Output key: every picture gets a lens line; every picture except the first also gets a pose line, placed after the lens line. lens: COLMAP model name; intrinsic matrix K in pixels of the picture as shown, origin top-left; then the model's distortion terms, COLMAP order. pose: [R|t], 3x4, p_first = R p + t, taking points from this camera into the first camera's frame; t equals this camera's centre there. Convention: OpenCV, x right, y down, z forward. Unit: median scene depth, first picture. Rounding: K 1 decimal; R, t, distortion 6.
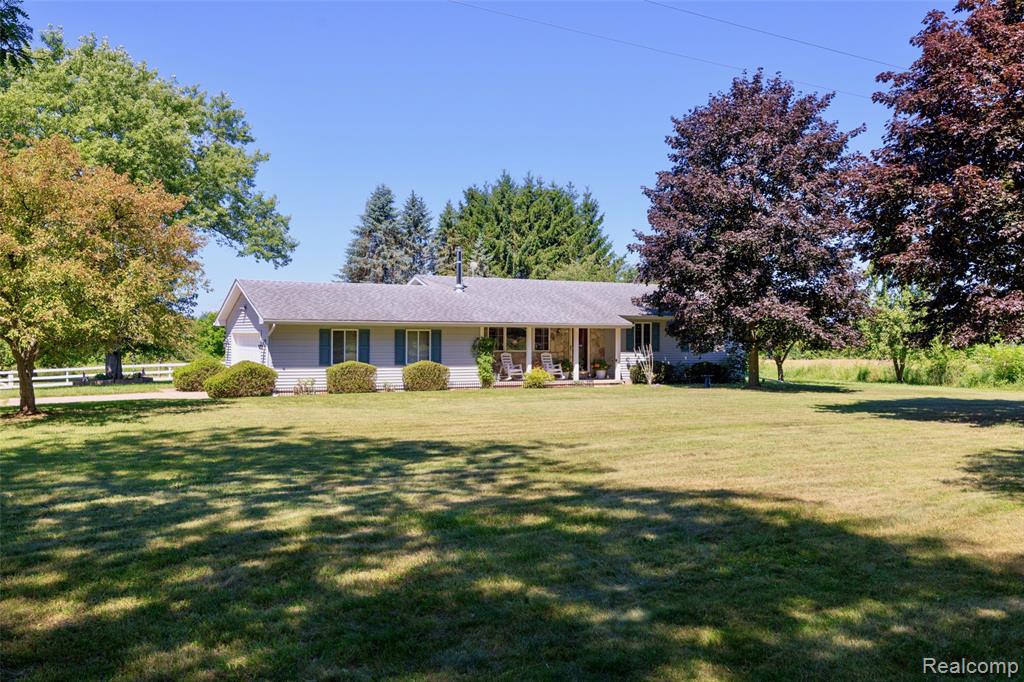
lens RADIAL K [[910.6, 0, 512.0], [0, 910.6, 338.5], [0, 0, 1]] dist [-0.004817, -0.000367]
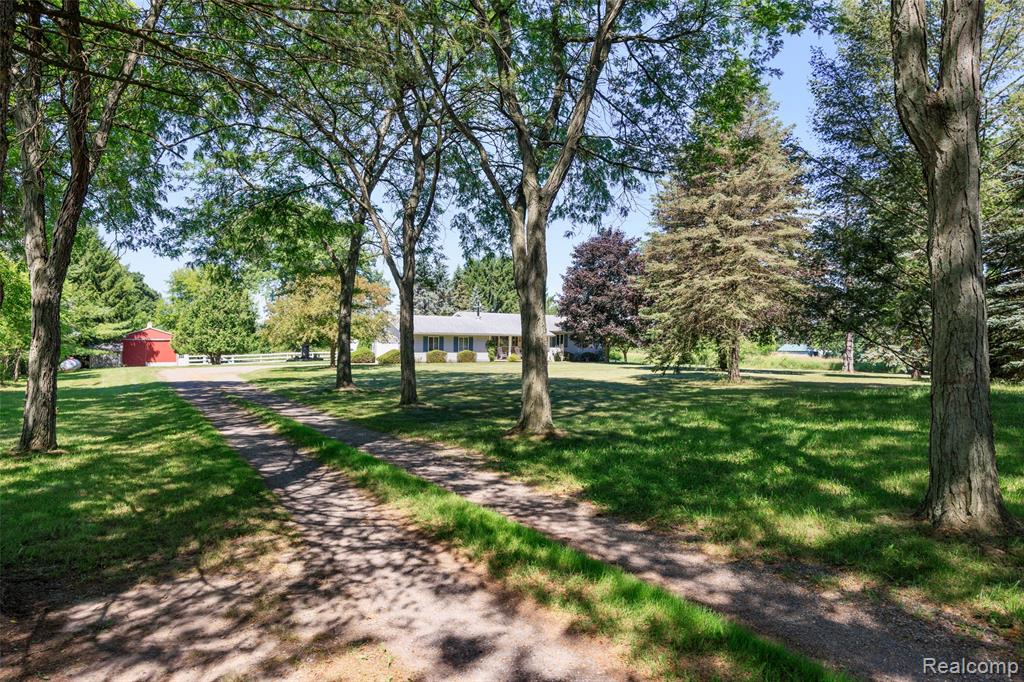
lens RADIAL K [[631.6, 0, 513.4], [0, 631.6, 340.3], [0, 0, 1]] dist [0.002560, 0.001085]
pose [[0.998594, 0.008595, 0.052308, -0.053941], [-0.008584, 0.999963, -0.000431, -0.001009], [-0.052310, -0.000019, 0.998631, -0.574645]]
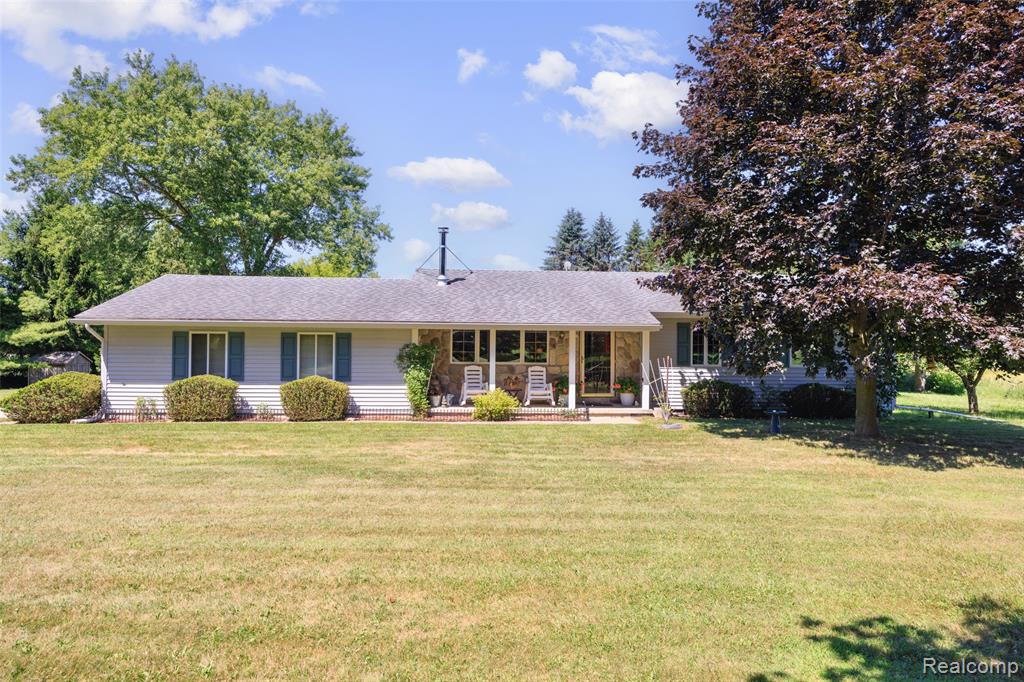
lens RADIAL K [[631.6, 0, 509.7], [0, 631.6, 339.4], [0, 0, 1]] dist [0.002560, 0.001085]
pose [[0.912939, -0.000029, -0.408095, 0.218967], [-0.004520, 0.999938, -0.010182, -0.000012], [0.408070, 0.011140, 0.912883, 0.550648]]
